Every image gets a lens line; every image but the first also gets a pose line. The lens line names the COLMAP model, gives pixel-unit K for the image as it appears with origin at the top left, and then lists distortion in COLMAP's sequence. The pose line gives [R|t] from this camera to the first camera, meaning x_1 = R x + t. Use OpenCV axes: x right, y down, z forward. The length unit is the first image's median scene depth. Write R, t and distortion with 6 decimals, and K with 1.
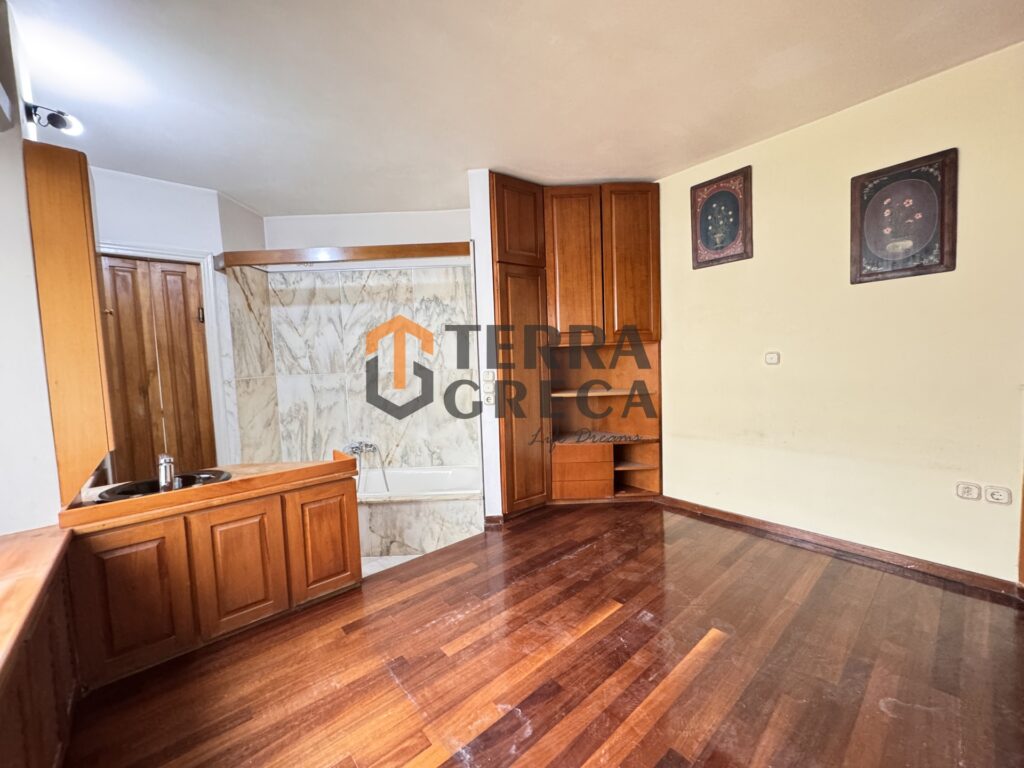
lens RADIAL K [[408.9, 0, 509.6], [0, 408.9, 383.0], [0, 0, 1]] dist [-0.003129, -0.000245]
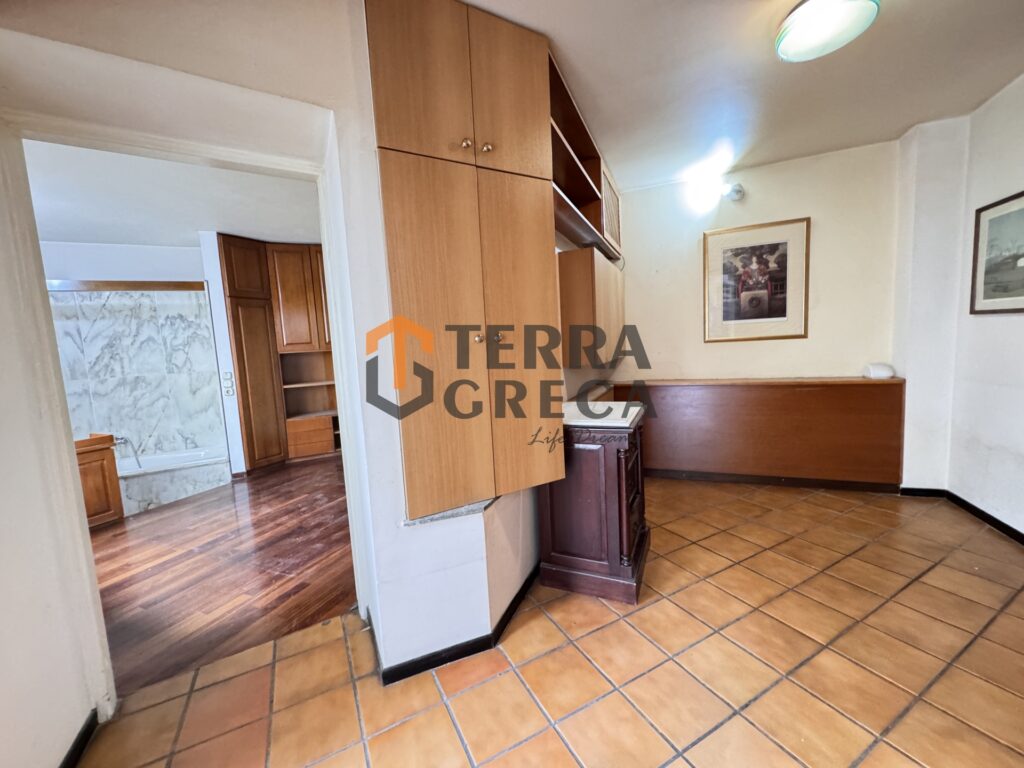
lens RADIAL K [[408.9, 0, 512.8], [0, 408.9, 383.6], [0, 0, 1]] dist [-0.003129, -0.000245]
pose [[0.895222, -0.056939, 0.441968, 0.170336], [0.050420, 0.998377, 0.026495, 0.019103], [-0.442759, -0.001435, 0.896639, -0.586339]]
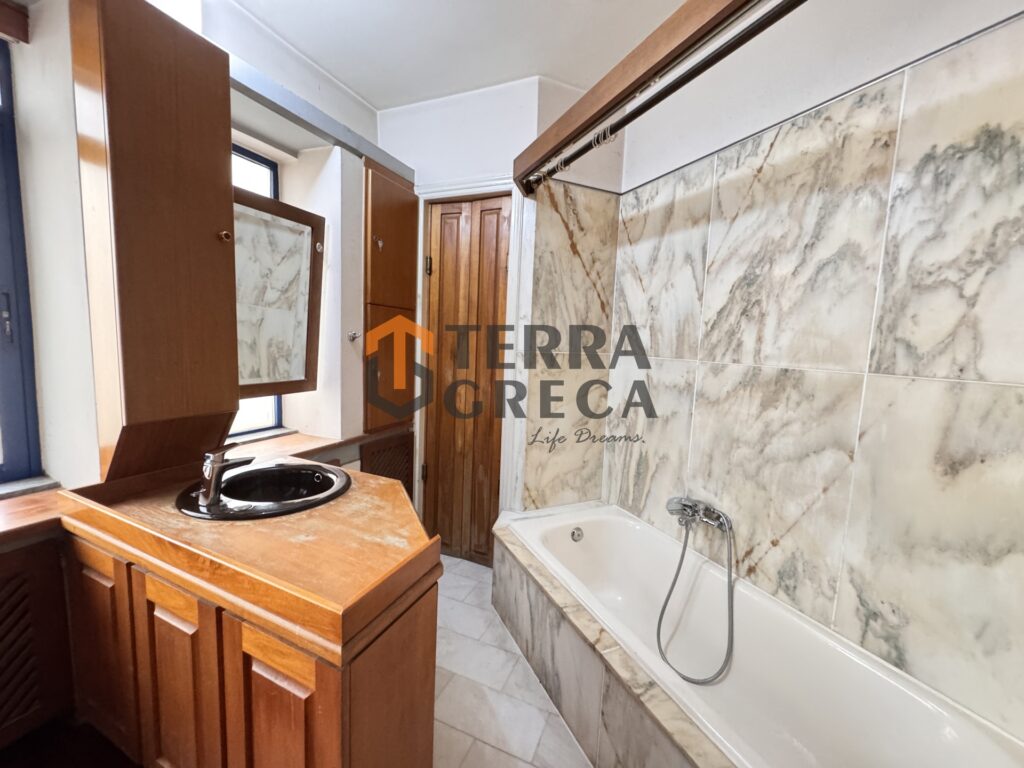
lens RADIAL K [[408.9, 0, 509.6], [0, 408.9, 383.5], [0, 0, 1]] dist [-0.003129, -0.000245]
pose [[0.418299, 0.151215, -0.895634, -0.036533], [-0.114356, 0.986966, 0.113226, -0.026888], [0.901082, 0.055059, 0.430139, 0.575794]]
